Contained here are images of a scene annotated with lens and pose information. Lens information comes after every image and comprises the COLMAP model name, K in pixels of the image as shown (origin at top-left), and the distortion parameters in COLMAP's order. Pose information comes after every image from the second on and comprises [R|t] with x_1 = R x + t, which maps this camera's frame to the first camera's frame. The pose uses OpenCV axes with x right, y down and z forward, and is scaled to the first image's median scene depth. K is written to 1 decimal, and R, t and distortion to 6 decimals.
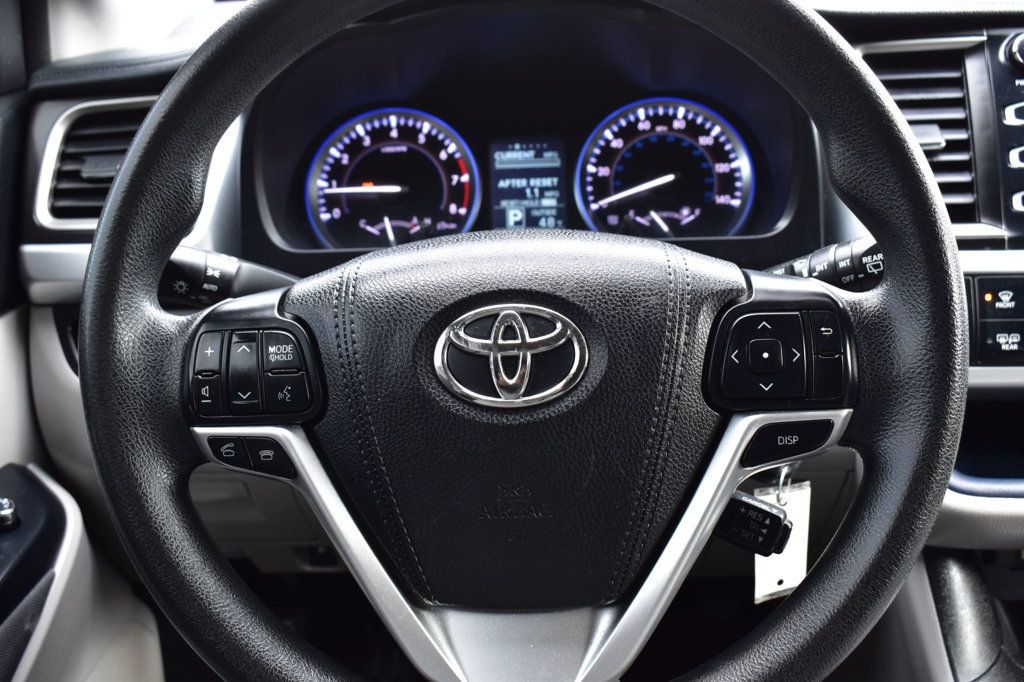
lens RADIAL K [[1089.3, 0, 511.9], [0, 1089.3, 341.9], [0, 0, 1]] dist [-0.071549, 0.000000]
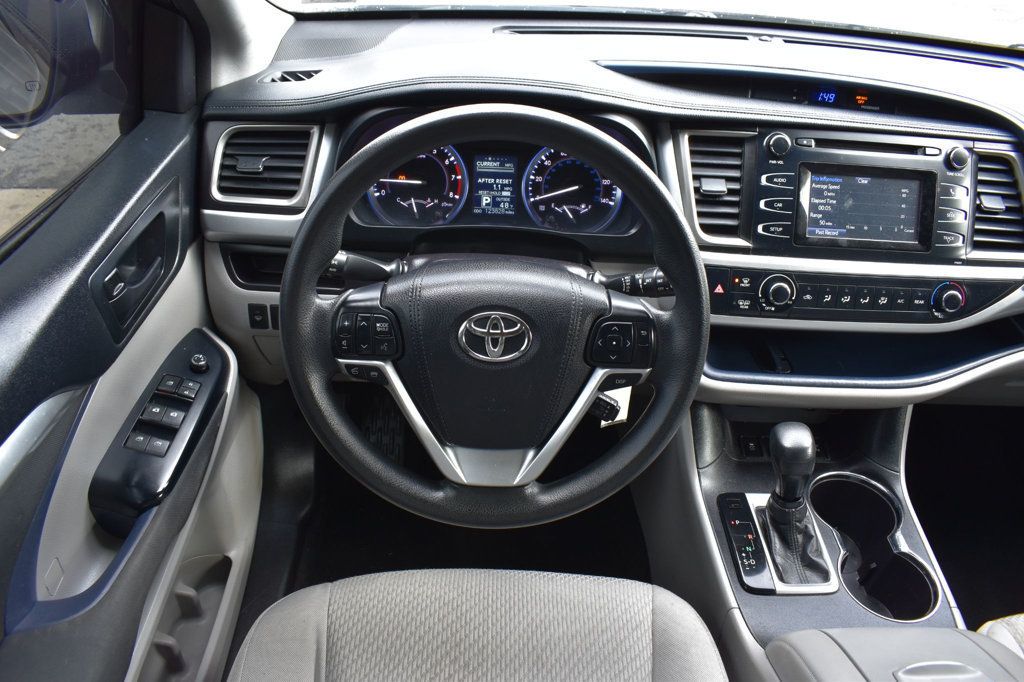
lens RADIAL K [[796.4, 0, 512.1], [0, 796.4, 344.3], [0, 0, 1]] dist [-0.101128, 0.020510]
pose [[0.994243, 0.046333, 0.096618, -0.068711], [-0.068870, 0.967090, 0.244935, -0.208499], [-0.082090, -0.250179, 0.964713, -0.289594]]
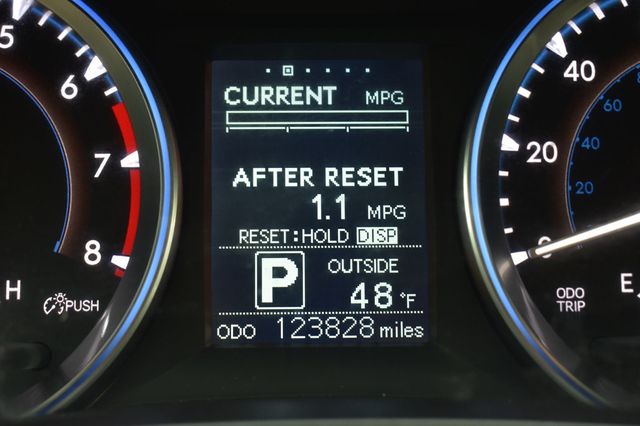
lens RADIAL K [[1116.1, 0, 314.8], [0, 1116.1, 212.6], [0, 0, 1]] dist [-0.031879, 0.000000]
pose [[0.997084, 0.023192, 0.072698, -0.011524], [-0.020144, 0.998899, -0.042374, -0.121518], [-0.073601, 0.040786, 0.996453, 0.657035]]
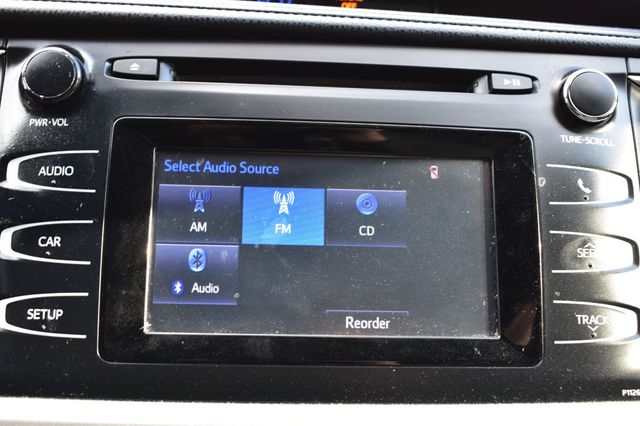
lens RADIAL K [[771.6, 0, 319.5], [0, 771.6, 216.5], [0, 0, 1]] dist [-0.051717, 0.000000]
pose [[0.991522, 0.050966, 0.119523, 0.517494], [-0.041763, 0.996057, -0.078274, -0.138193], [-0.123041, 0.072618, 0.989741, 0.463519]]
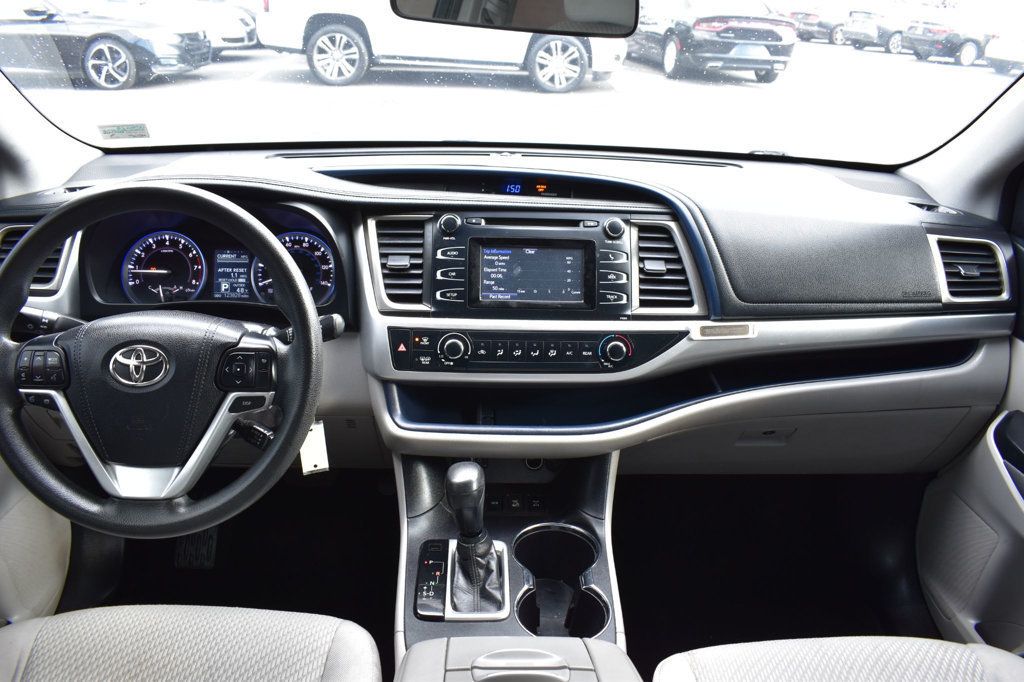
lens RADIAL K [[796.4, 0, 511.0], [0, 796.4, 344.2], [0, 0, 1]] dist [-0.101128, 0.020510]
pose [[0.995454, 0.036976, 0.087769, 0.415173], [-0.040102, 0.998613, 0.034129, -0.079806], [-0.086386, -0.037494, 0.995556, -0.521674]]
